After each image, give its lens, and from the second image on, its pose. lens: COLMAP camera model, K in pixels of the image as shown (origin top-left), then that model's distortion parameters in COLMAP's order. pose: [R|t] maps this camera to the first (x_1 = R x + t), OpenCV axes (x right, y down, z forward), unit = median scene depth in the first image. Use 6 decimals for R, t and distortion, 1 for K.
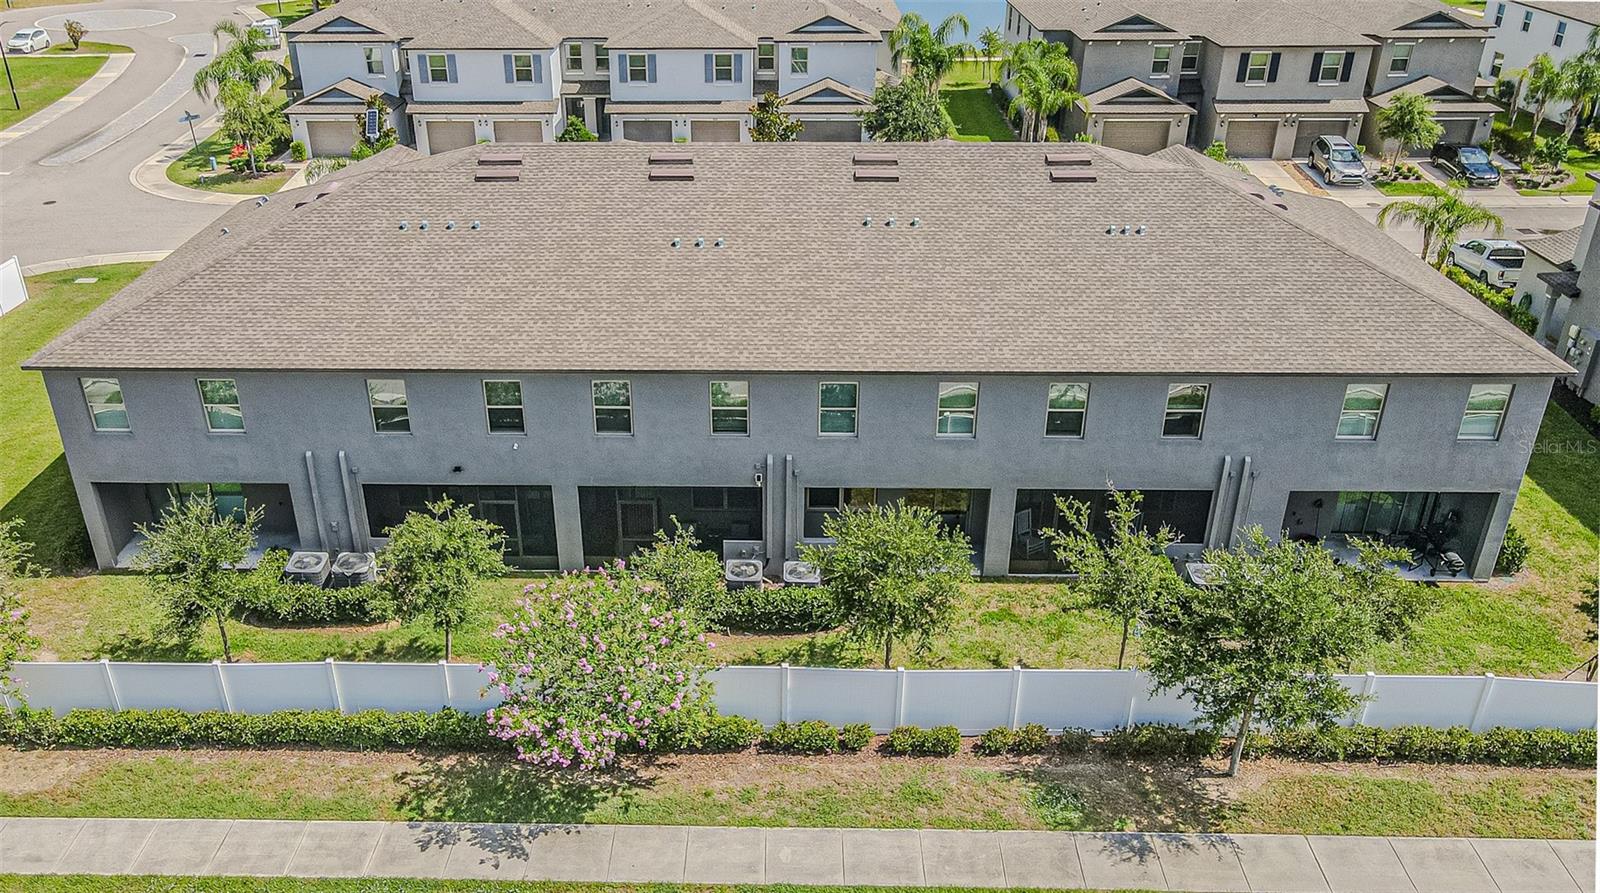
lens RADIAL K [[1262.4, 0, 740.2], [0, 1262.4, 480.8], [0, 0, 1]] dist [0.007828, 0.003021]
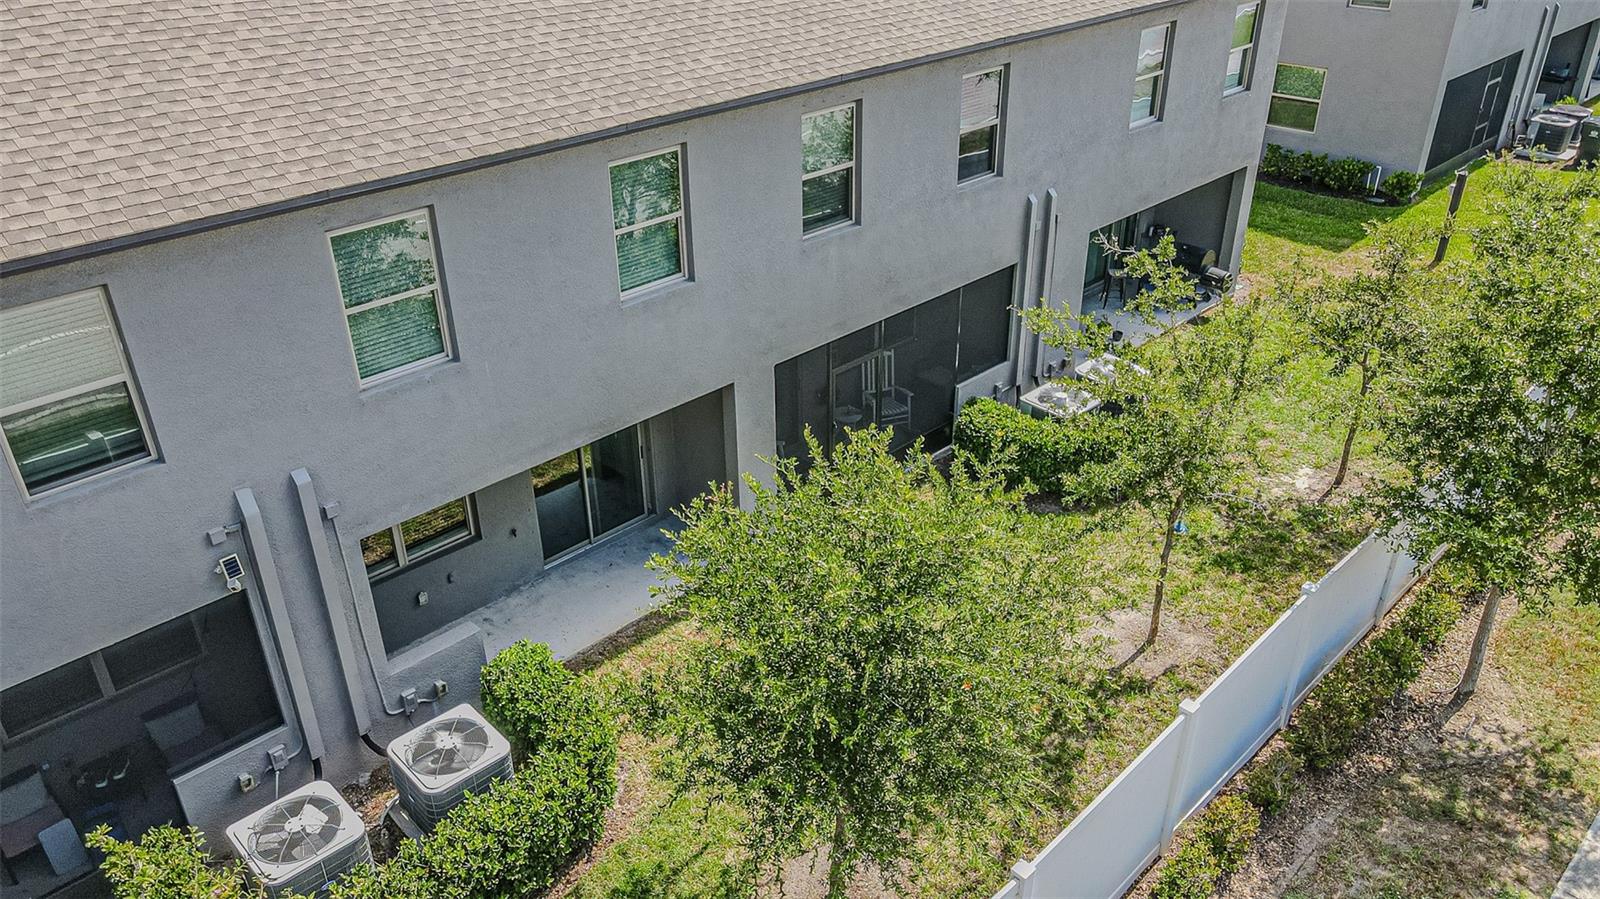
lens RADIAL K [[1186.7, 0, 793.1], [0, 1186.7, 447.7], [0, 0, 1]] dist [-0.004259, 0.026969]
pose [[0.690773, -0.349912, 0.632767, -0.071492], [0.346903, 0.928196, 0.134577, -0.022416], [-0.634422, 0.126547, 0.762558, 0.649246]]
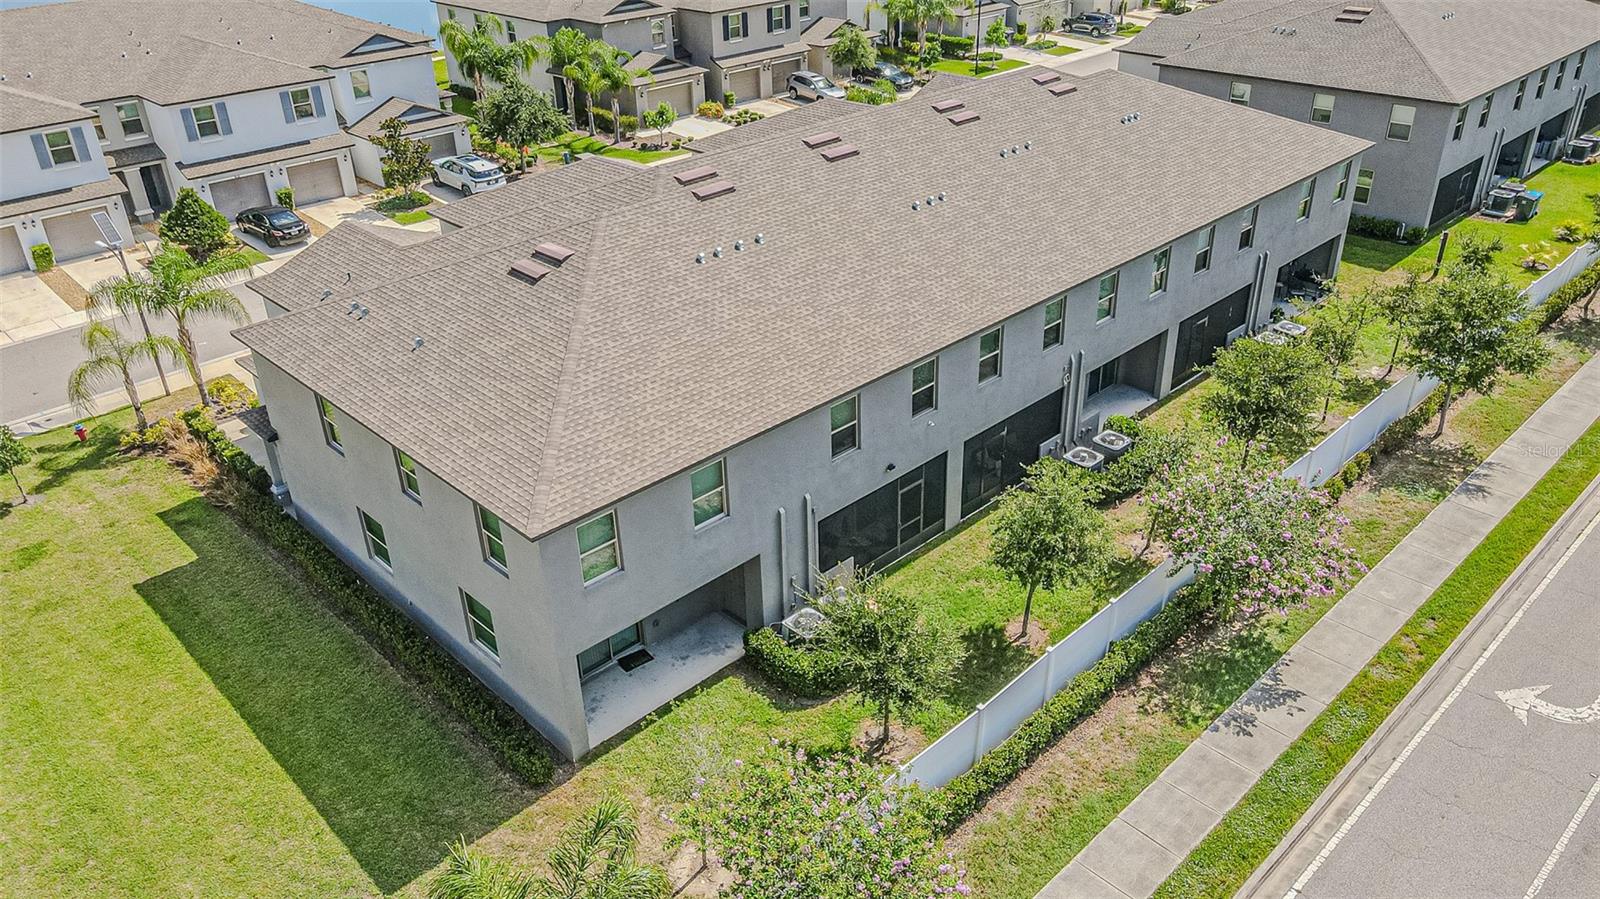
lens RADIAL K [[1186.7, 0, 796.1], [0, 1186.7, 451.0], [0, 0, 1]] dist [-0.004259, 0.026969]
pose [[0.695297, -0.355990, 0.624367, -0.850148], [0.358520, 0.924707, 0.127984, -0.166361], [-0.622917, 0.134861, 0.770575, 0.323949]]
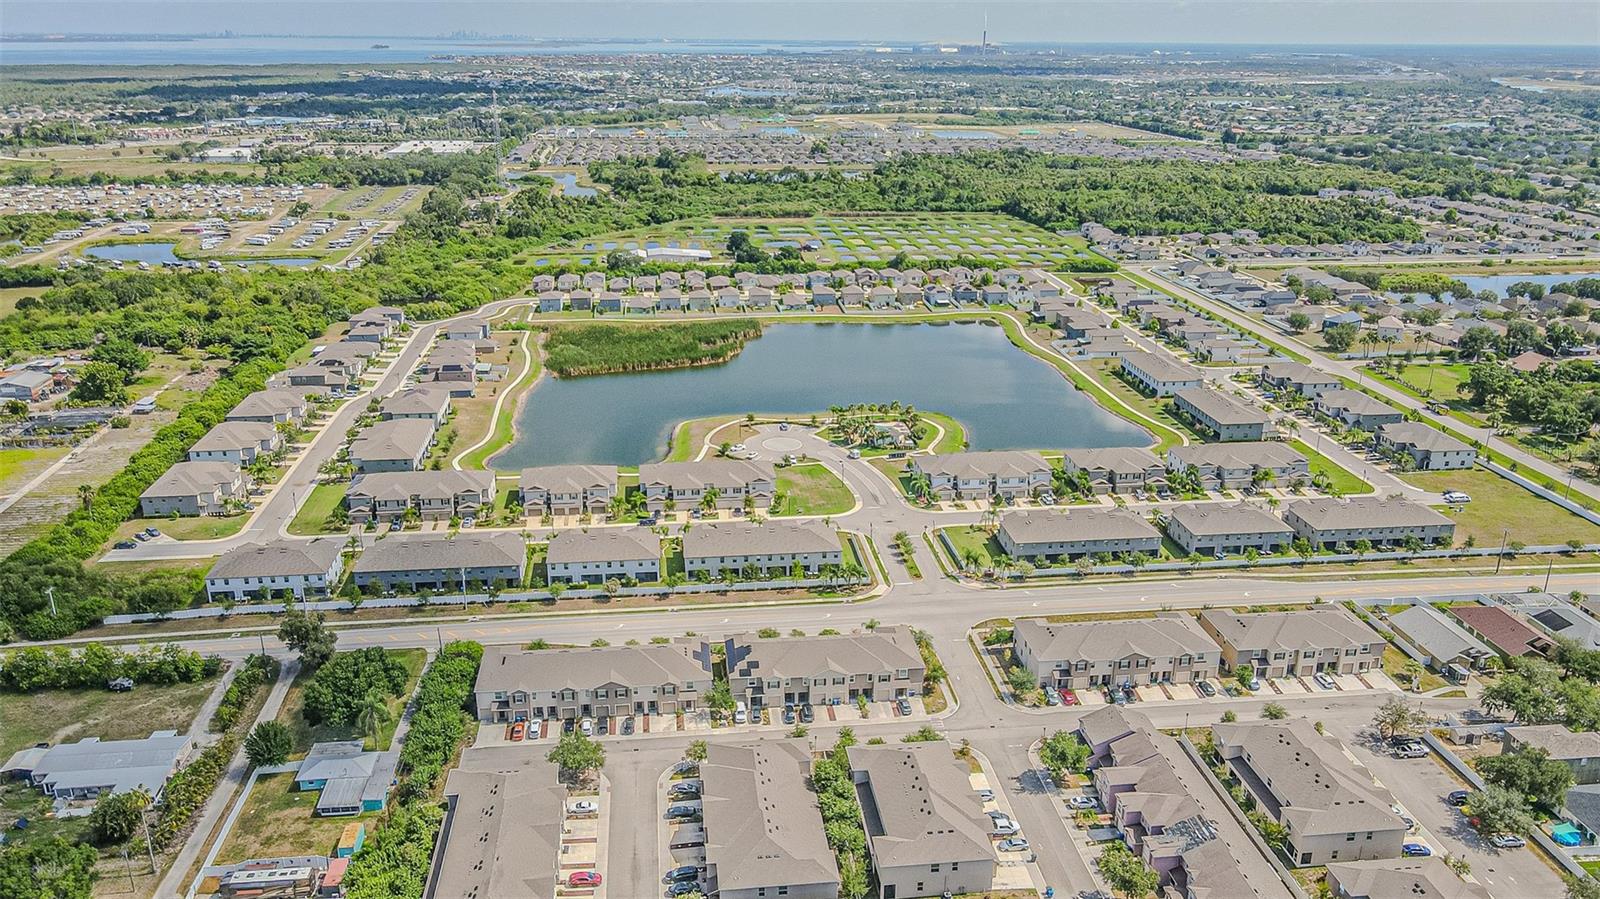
lens RADIAL K [[1186.7, 0, 799.0], [0, 1186.7, 451.0], [0, 0, 1]] dist [-0.004259, 0.026969]
pose [[0.988895, -0.035483, 0.144320, -3.402086], [0.057489, 0.986815, -0.151301, 0.479171], [-0.137049, 0.157918, 0.977896, -7.614672]]
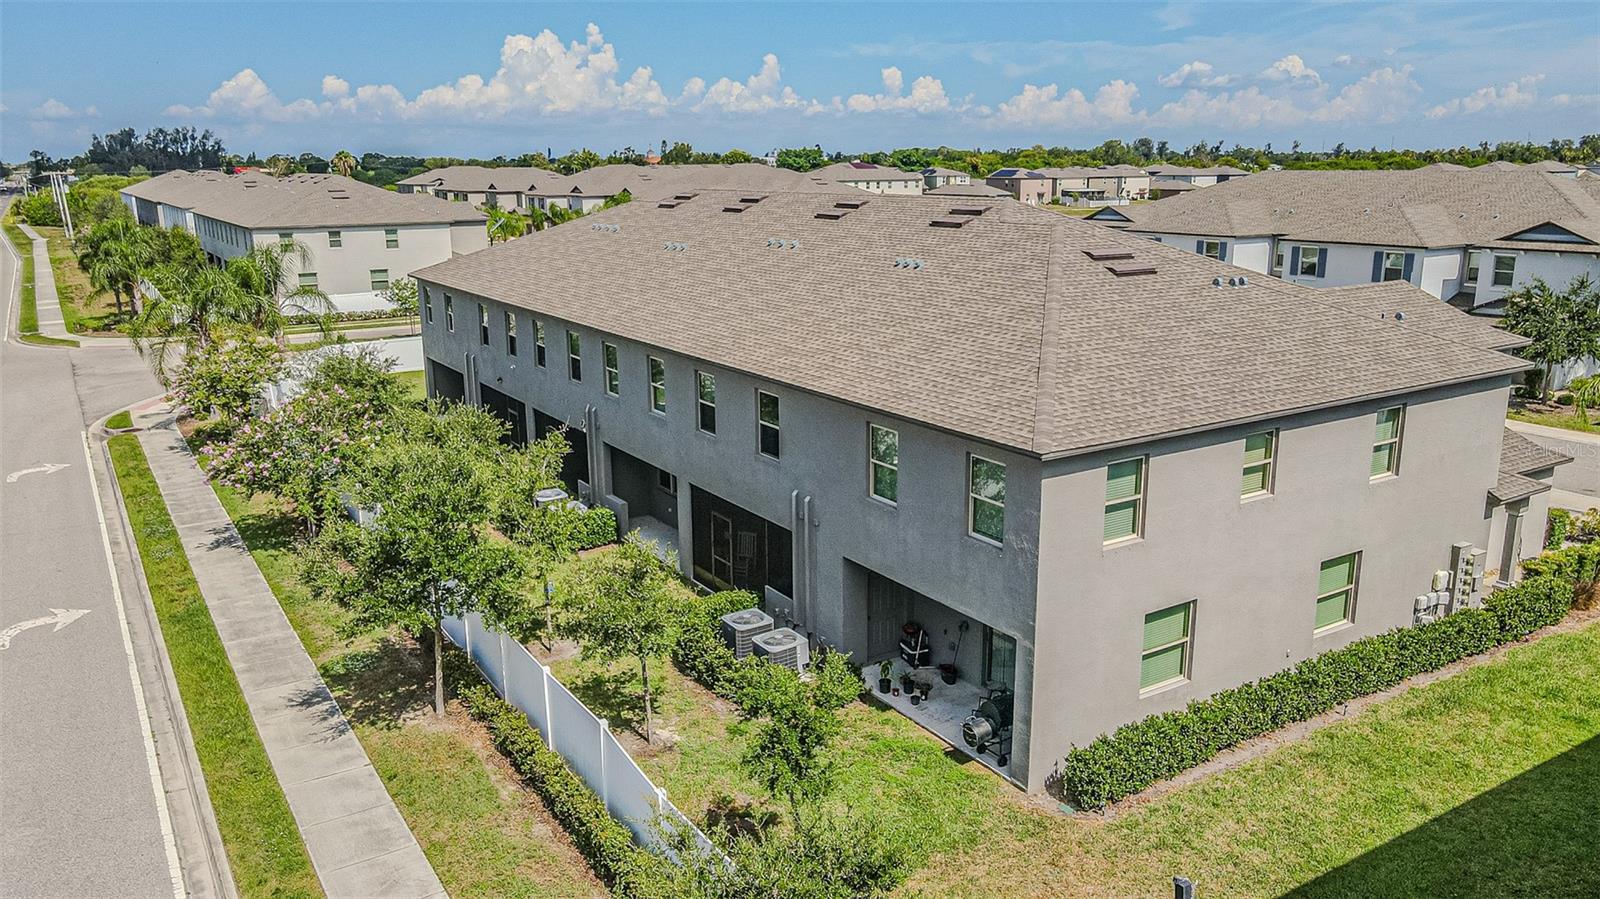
lens RADIAL K [[1186.7, 0, 799.6], [0, 1186.7, 448.6], [0, 0, 1]] dist [-0.004259, 0.026969]
pose [[0.561249, 0.201198, -0.802819, 0.992782], [-0.391024, 0.919378, -0.042955, -0.011362], [0.729452, 0.338030, 0.594673, 0.500170]]
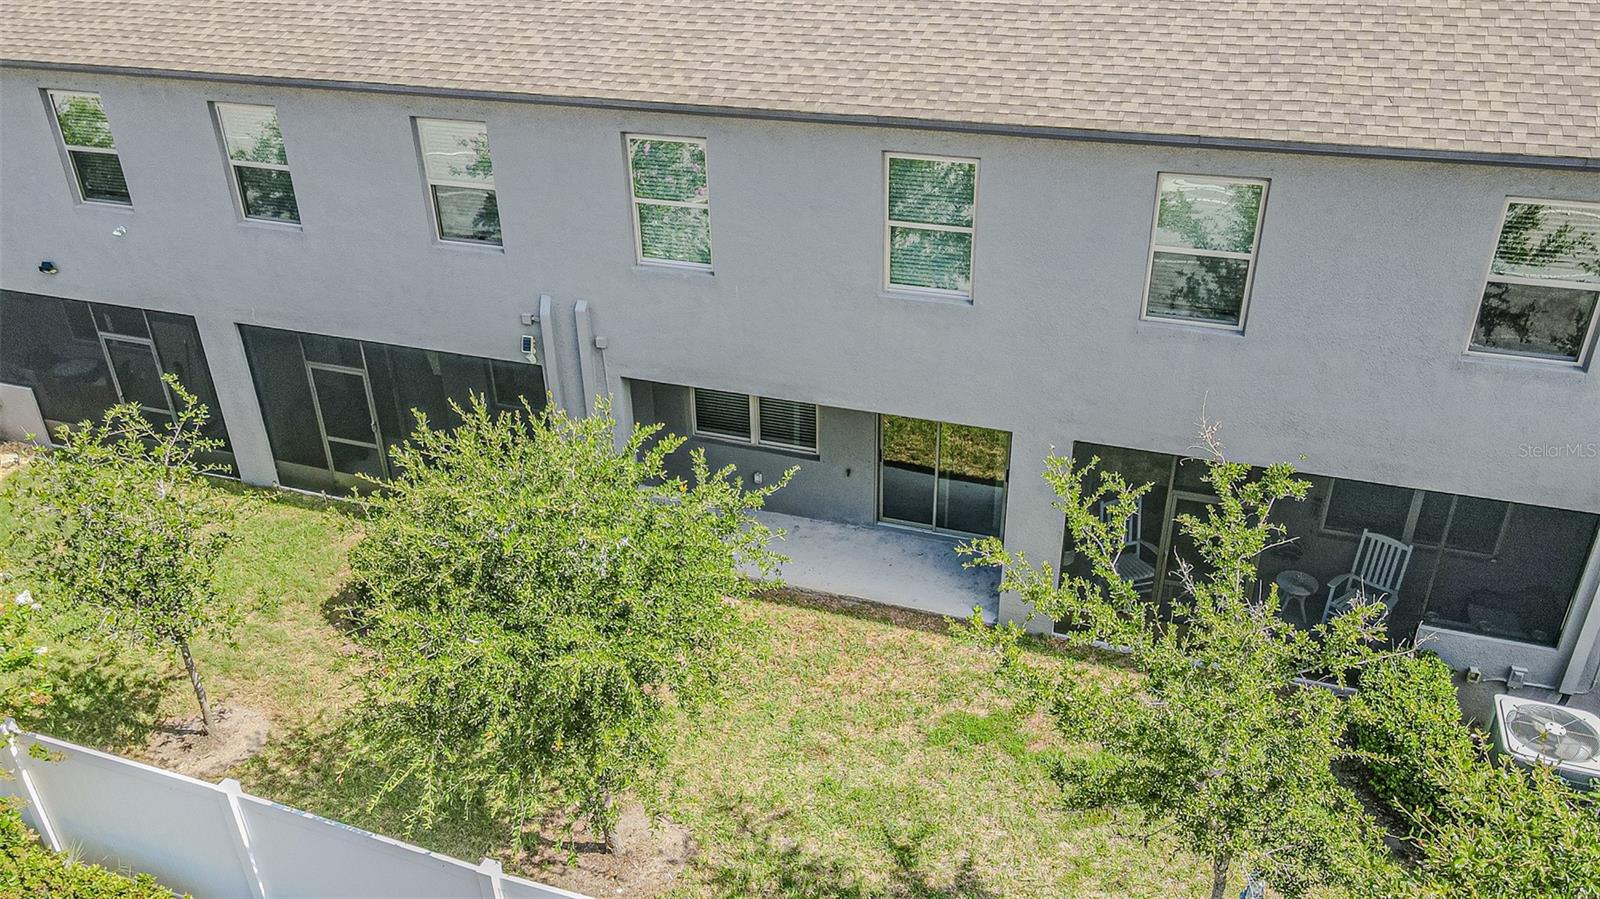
lens RADIAL K [[1186.7, 0, 802.5], [0, 1186.7, 451.7], [0, 0, 1]] dist [-0.004259, 0.026969]
pose [[0.953656, 0.138992, -0.266872, 0.235953], [-0.136039, 0.990261, 0.029616, 0.010545], [0.268389, 0.008062, 0.963277, 0.589330]]
